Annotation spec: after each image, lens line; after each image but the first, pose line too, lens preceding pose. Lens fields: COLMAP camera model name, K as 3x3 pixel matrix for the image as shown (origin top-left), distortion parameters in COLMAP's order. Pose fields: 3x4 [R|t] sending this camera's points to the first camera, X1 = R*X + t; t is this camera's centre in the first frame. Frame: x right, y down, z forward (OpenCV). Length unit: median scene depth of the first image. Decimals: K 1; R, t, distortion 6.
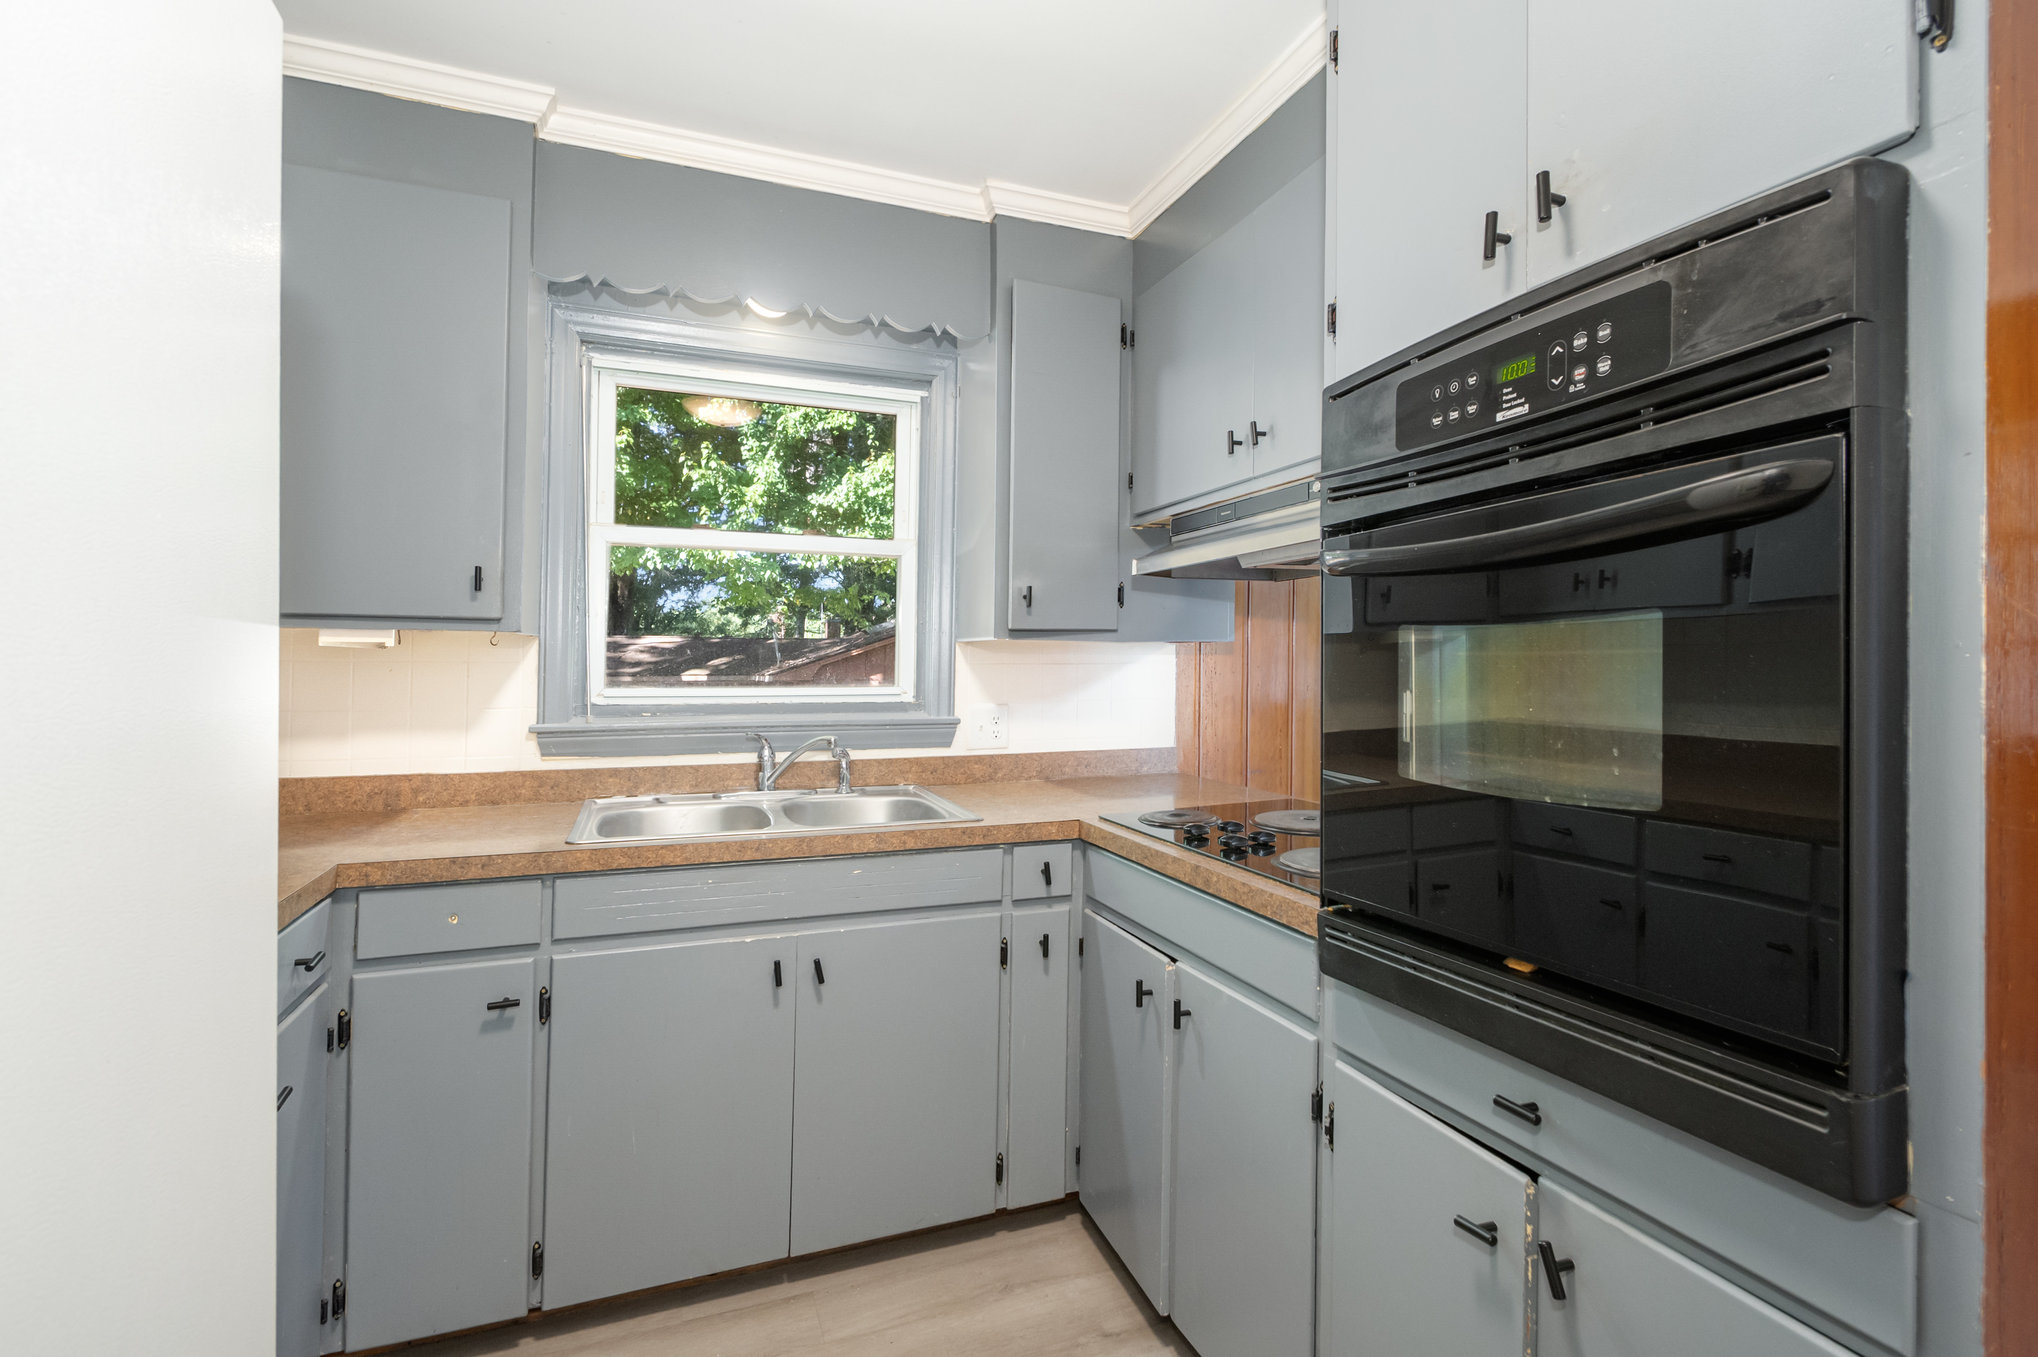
lens RADIAL K [[930.4, 0, 1019.0], [0, 930.4, 678.5], [0, 0, 1]] dist [-0.001631, -0.000346]
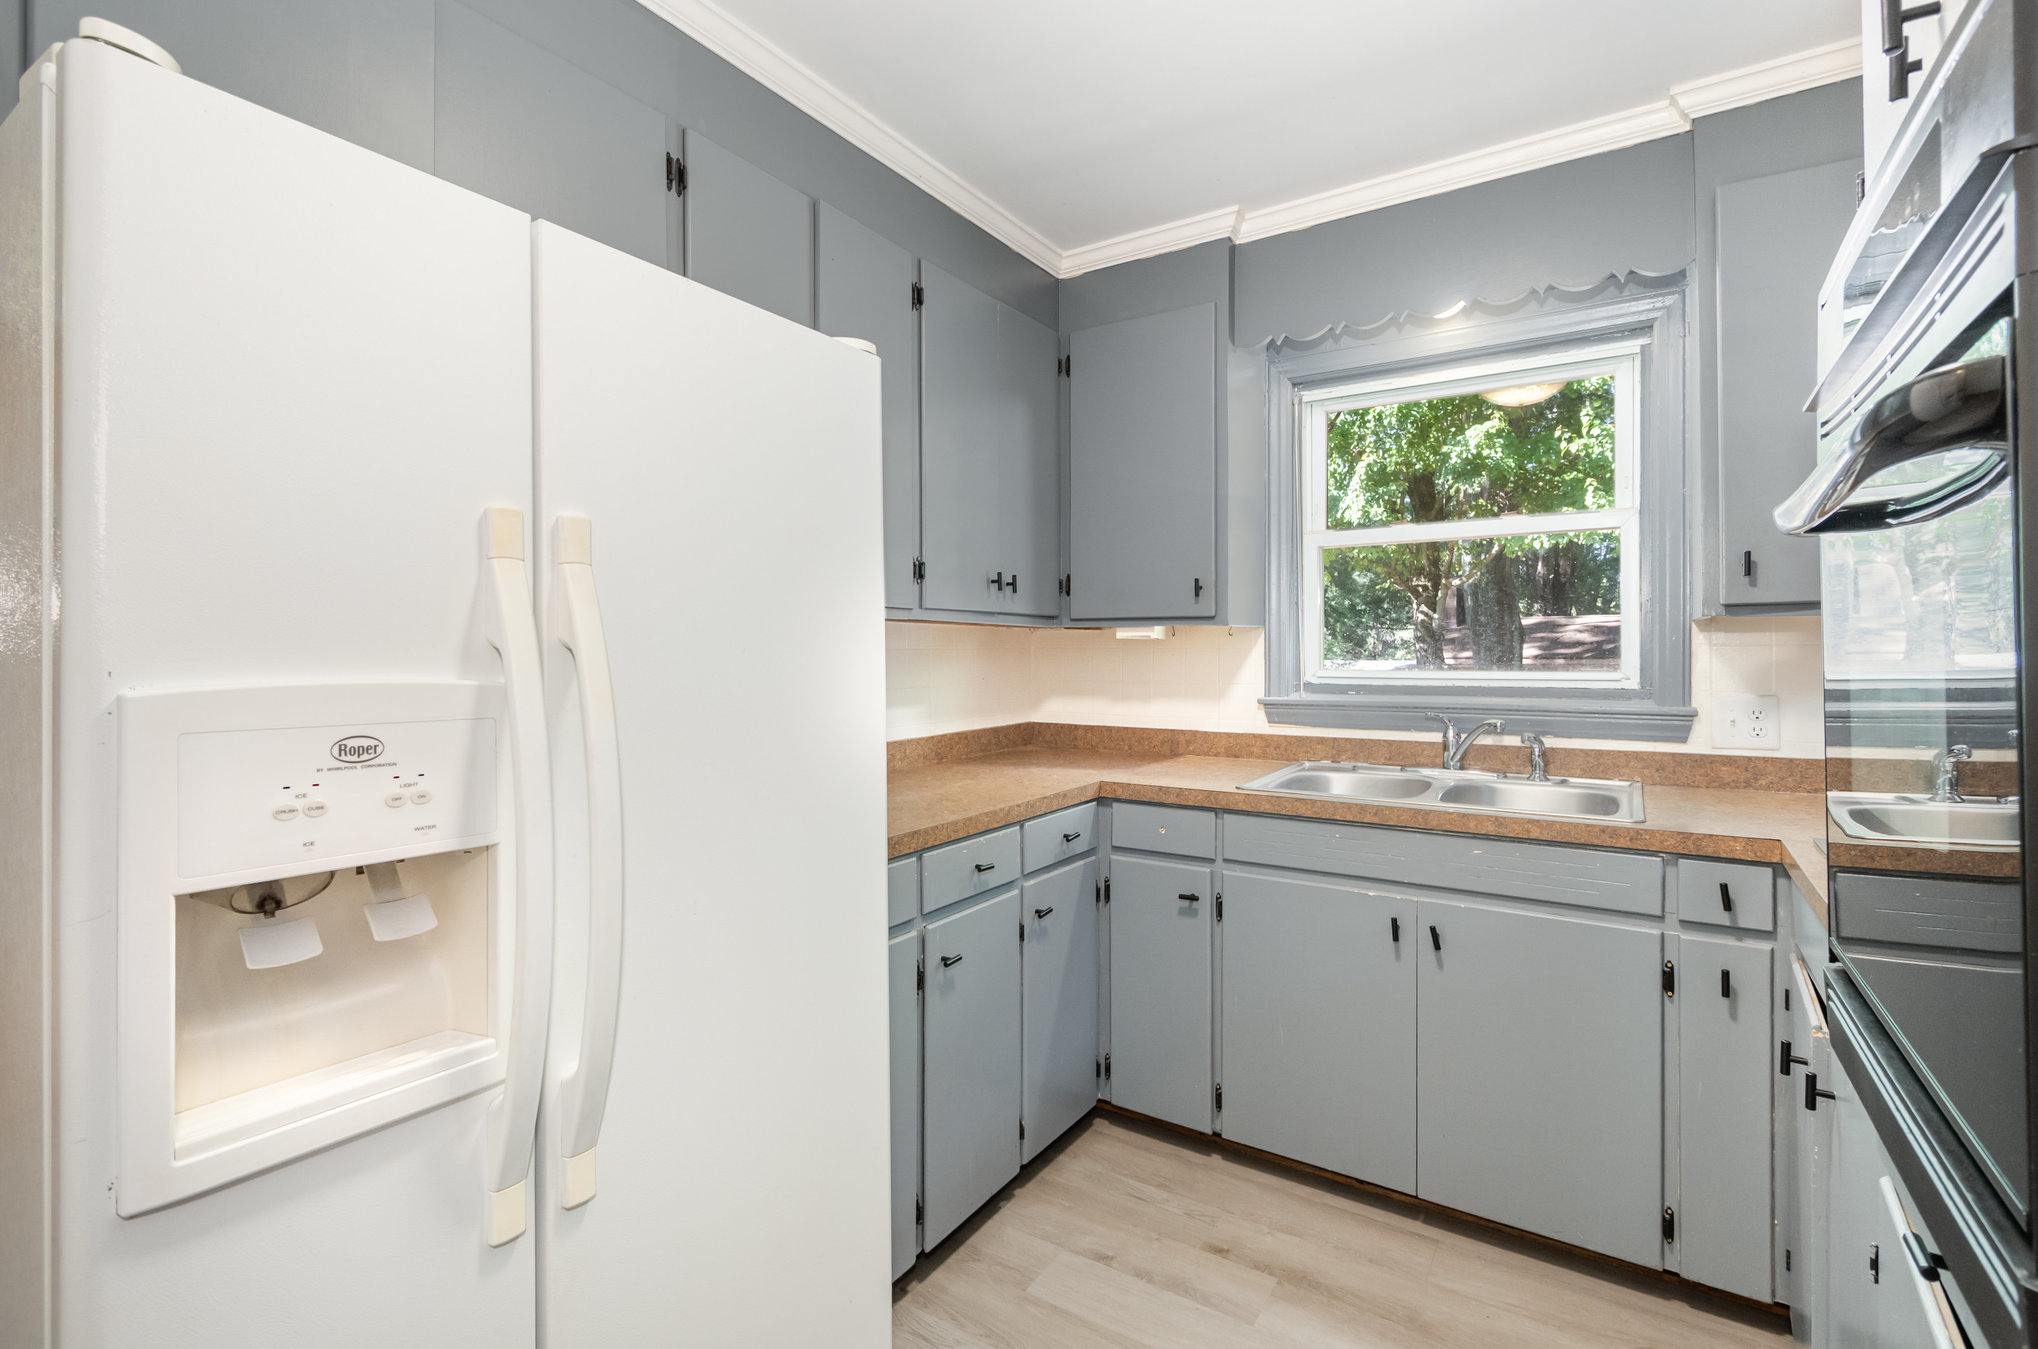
lens RADIAL K [[918.0, 0, 1019.0], [0, 918.0, 674.5], [0, 0, 1]] dist [-0.005106, -0.000736]
pose [[0.578757, 0.016427, -0.815335, 0.300227], [-0.004957, 0.999849, 0.016626, -0.000821], [0.815485, -0.005581, 0.578751, 0.007445]]
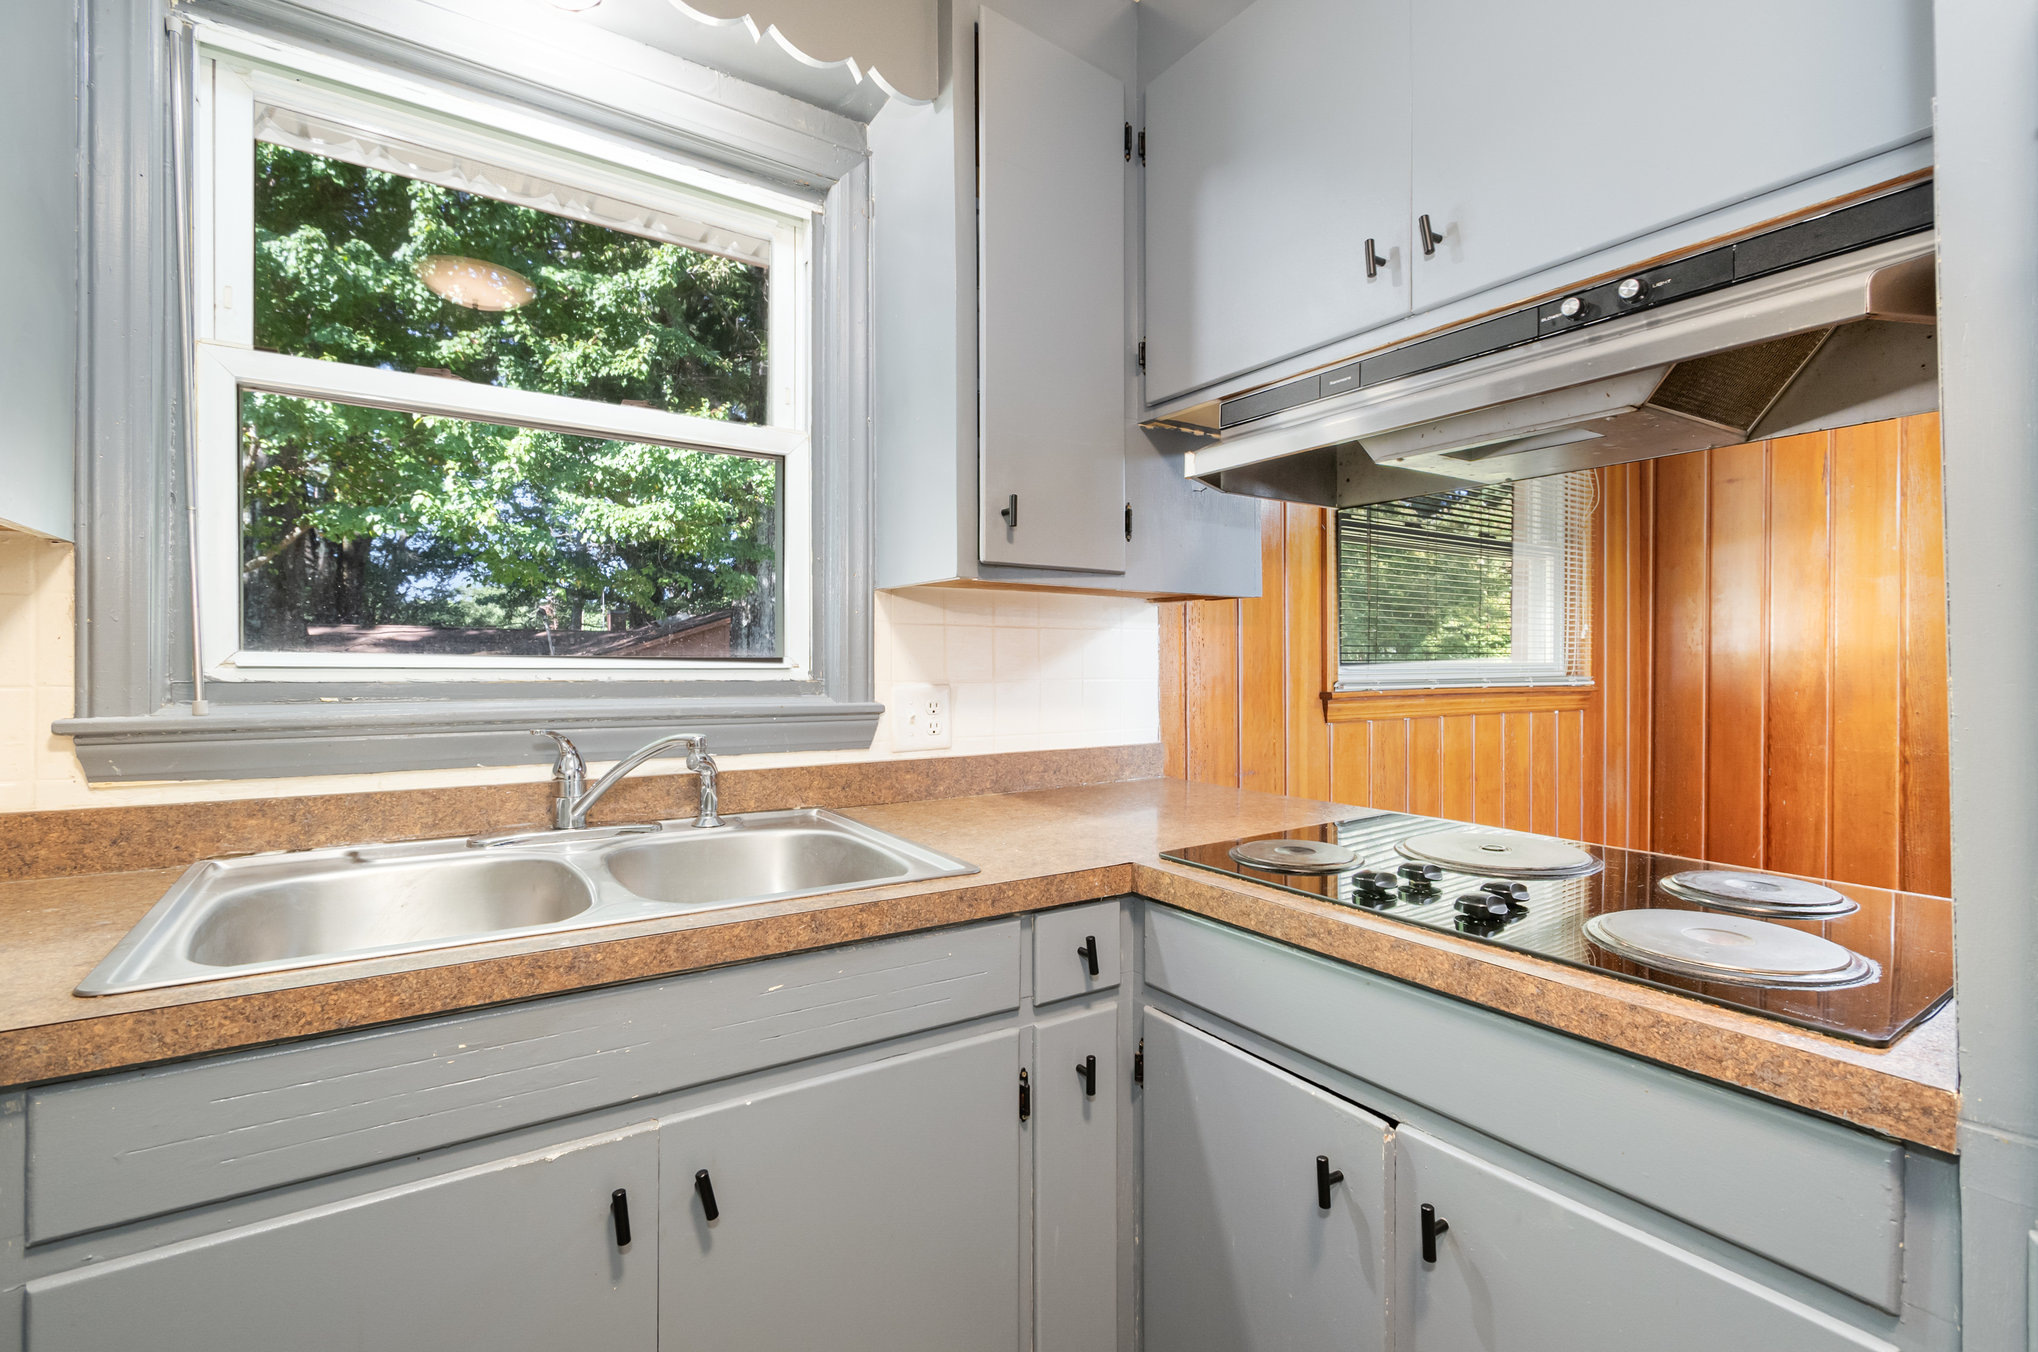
lens RADIAL K [[903.4, 0, 1024.0], [0, 903.4, 709.6], [0, 0, 1]] dist [0.001067, -0.000392]
pose [[0.973429, -0.008502, 0.228830, -0.130102], [0.000821, 0.999434, 0.033642, 0.028514], [-0.228987, -0.032560, 0.972885, 0.406367]]
